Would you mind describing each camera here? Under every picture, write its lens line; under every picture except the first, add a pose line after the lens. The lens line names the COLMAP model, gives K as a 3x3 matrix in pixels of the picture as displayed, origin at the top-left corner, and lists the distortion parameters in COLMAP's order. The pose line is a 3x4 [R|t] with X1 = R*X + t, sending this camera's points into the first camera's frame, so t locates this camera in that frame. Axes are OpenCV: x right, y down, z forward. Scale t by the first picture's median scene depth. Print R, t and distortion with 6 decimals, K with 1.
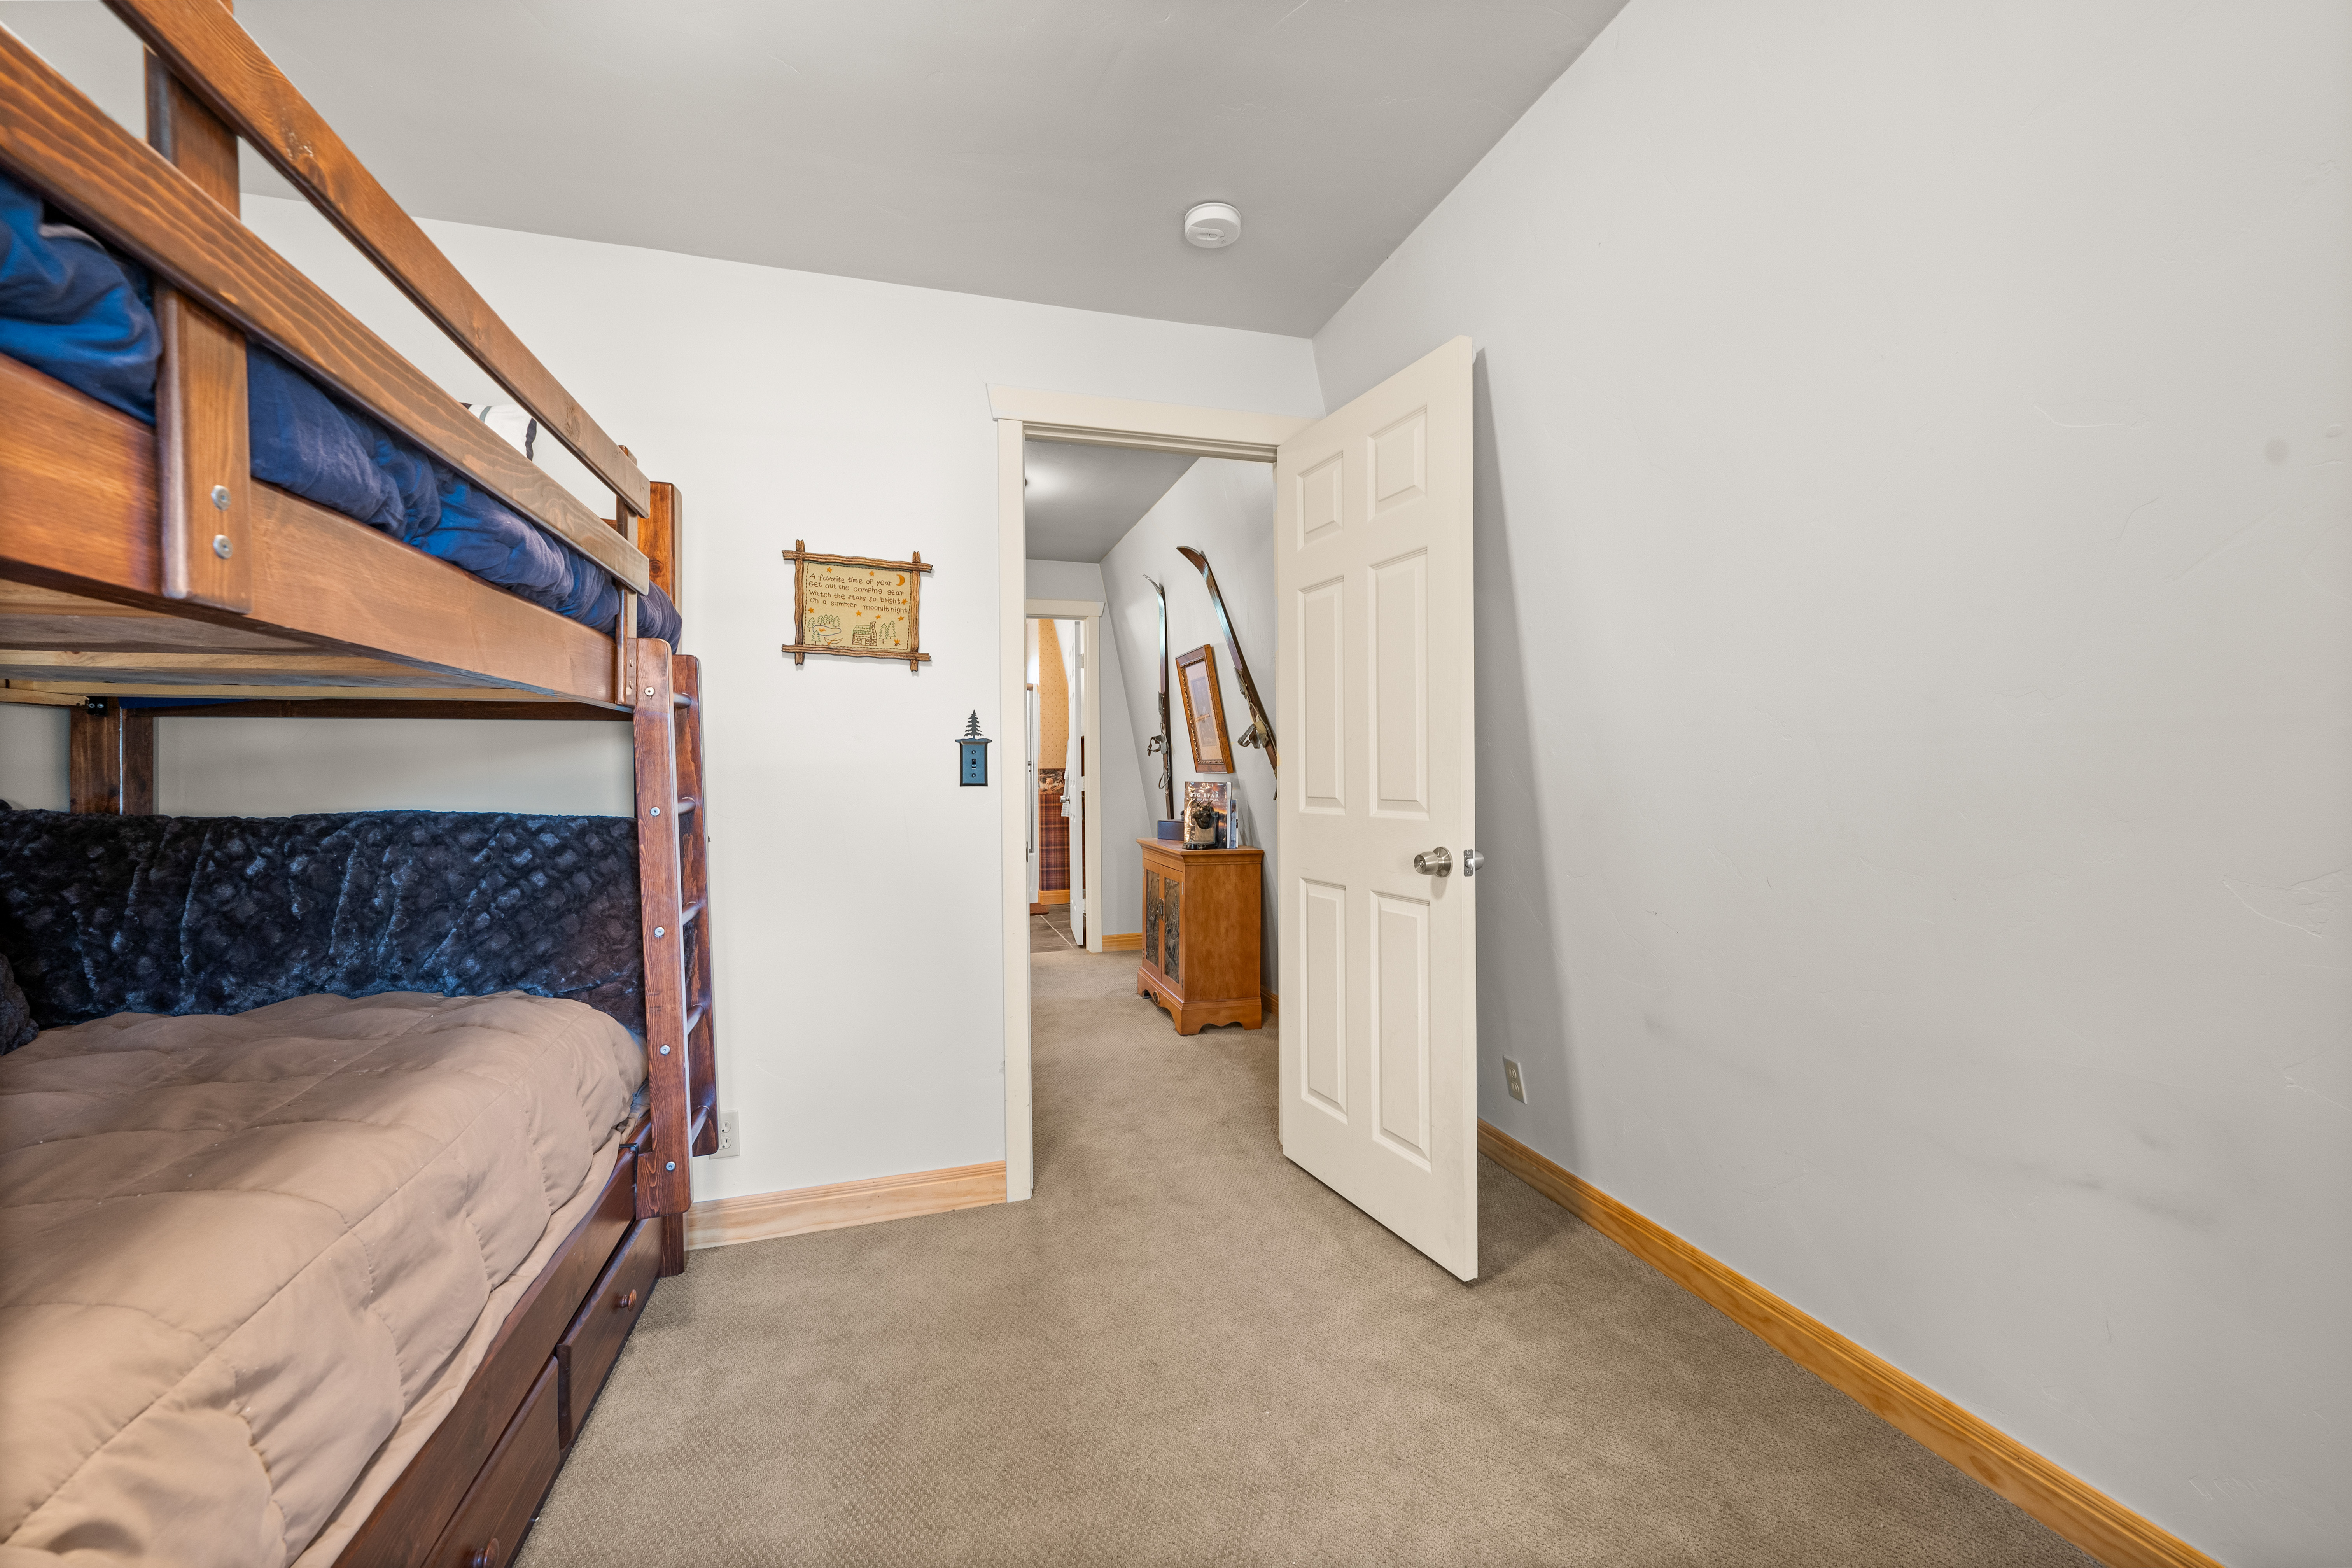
lens RADIAL K [[940.2, 0, 1176.0], [0, 940.2, 784.0], [0, 0, 1]] dist [-0.000355, -0.000152]
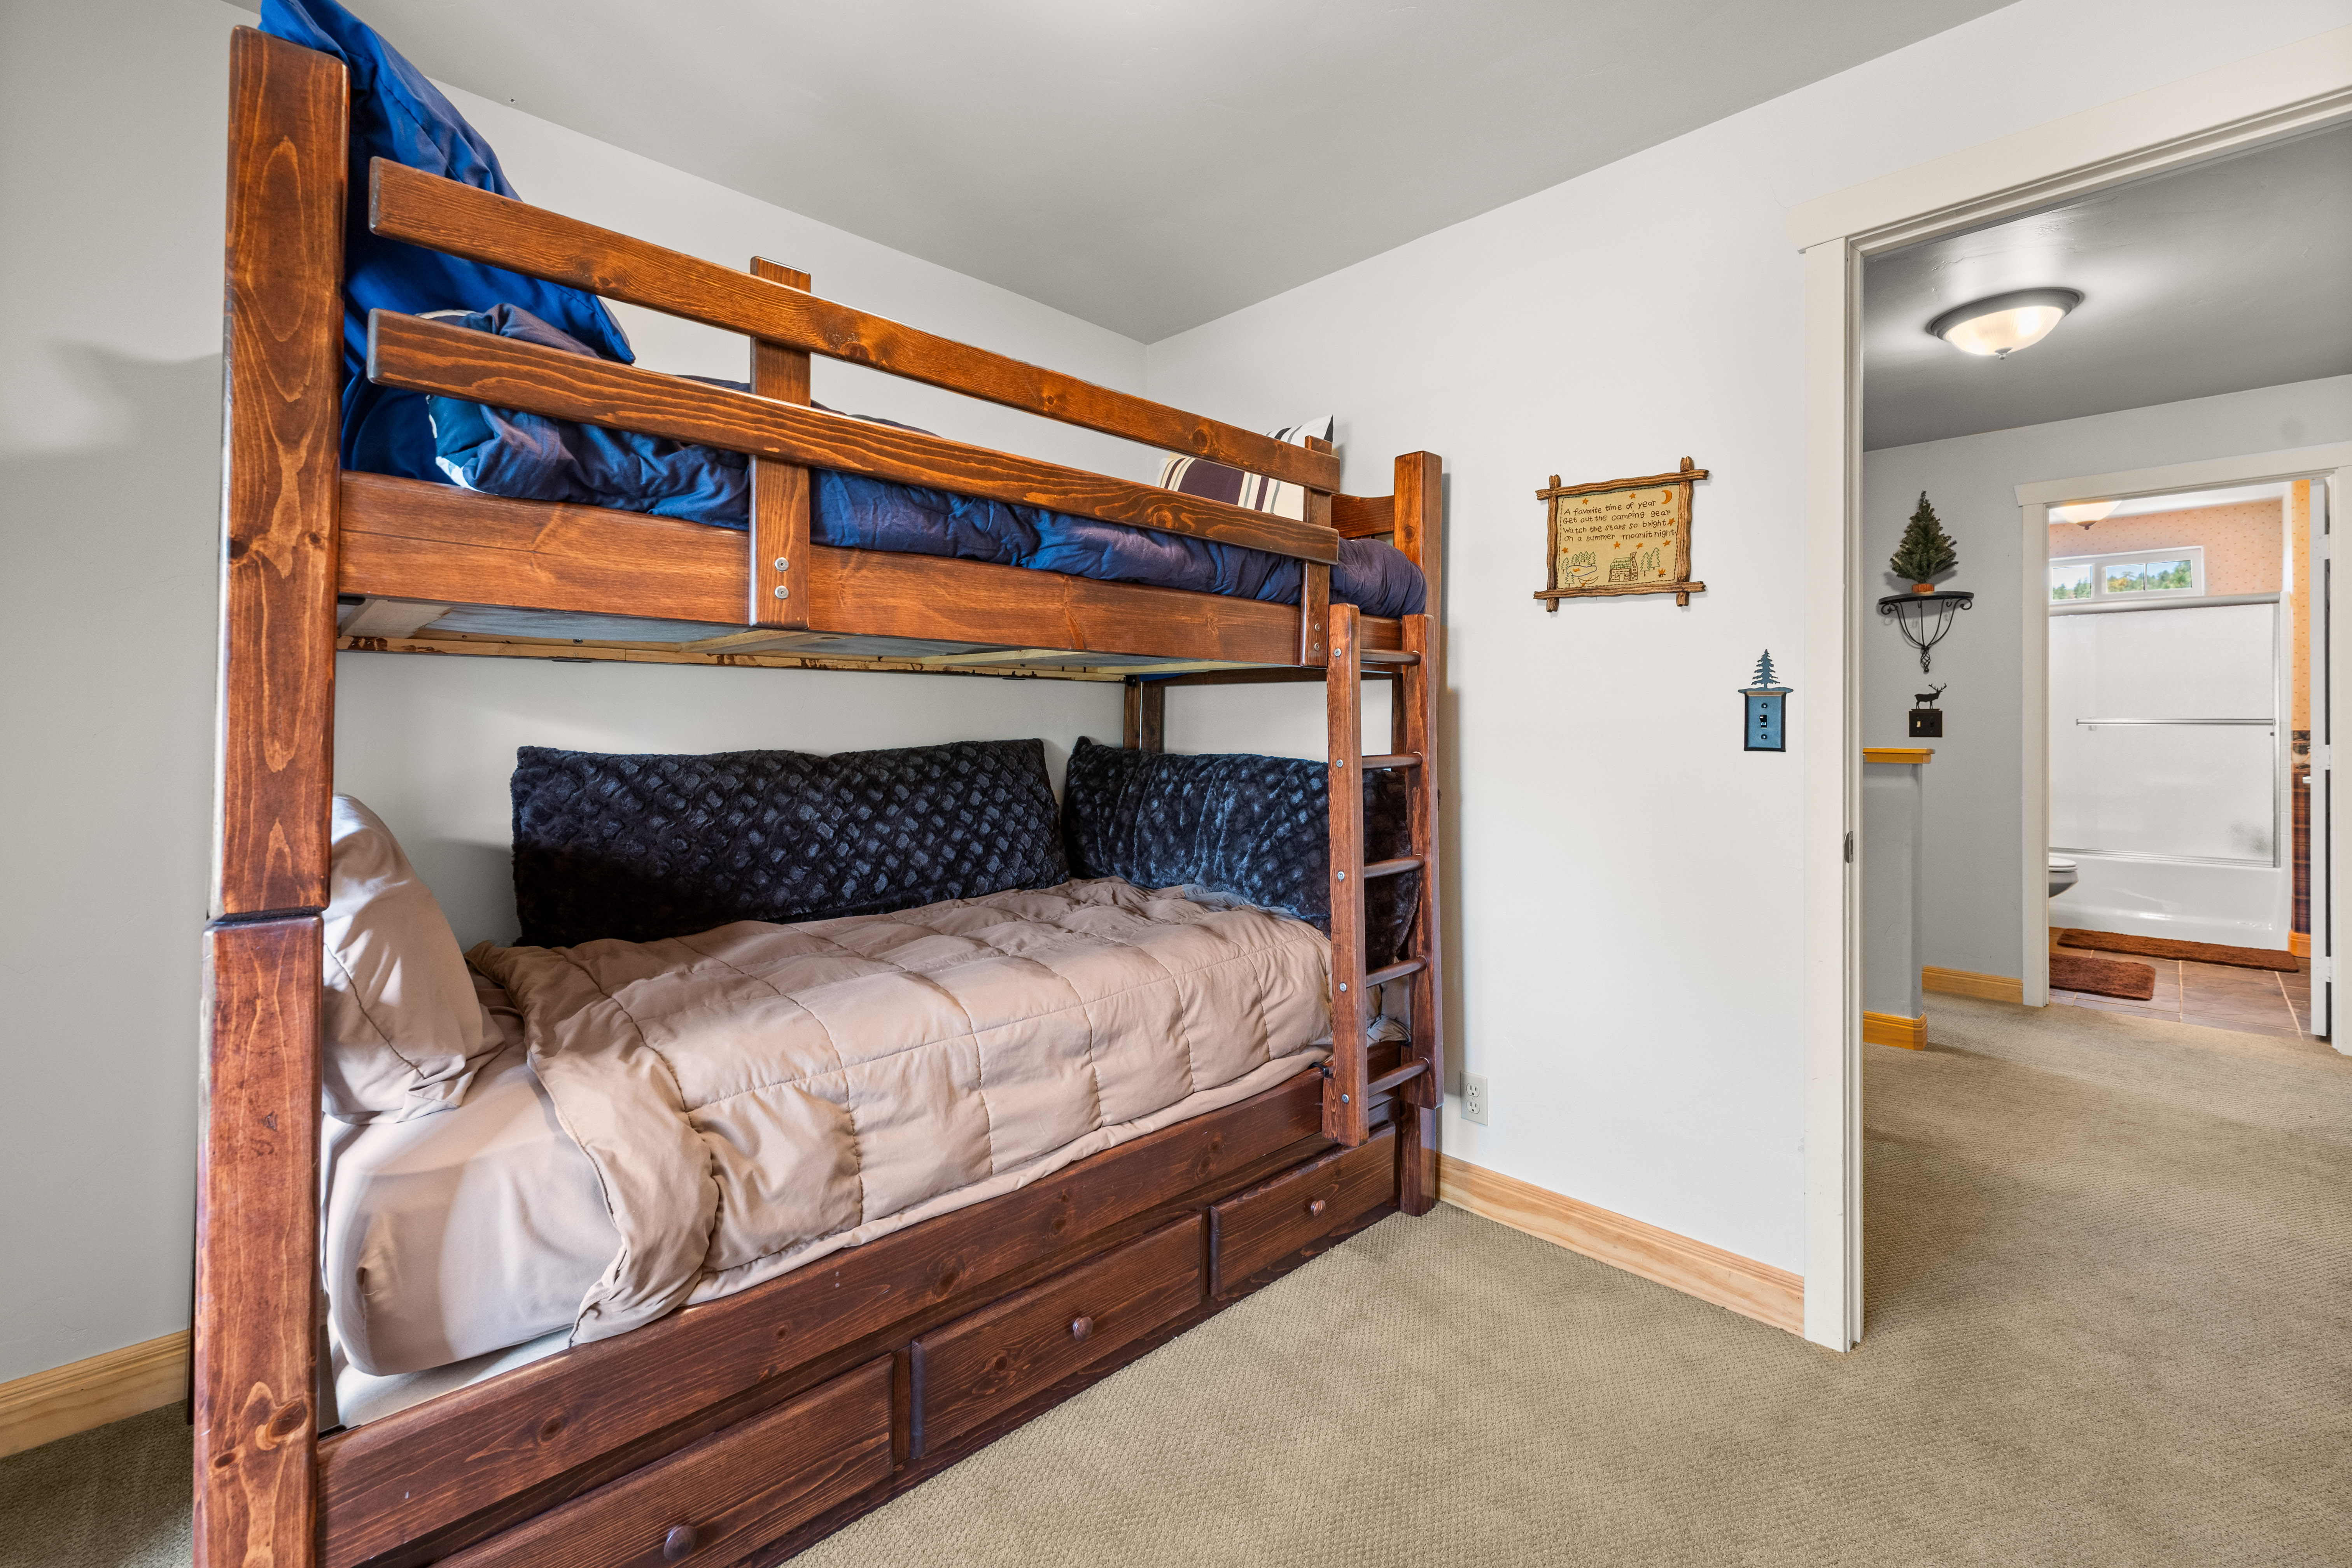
lens RADIAL K [[977.4, 0, 1178.6], [0, 977.4, 715.3], [0, 0, 1]] dist [0.000137, 0.000069]
pose [[0.465416, 0.002046, -0.885090, 0.278238], [-0.024010, 0.999659, -0.010315, -0.007610], [0.884766, 0.026052, 0.465306, 0.245861]]
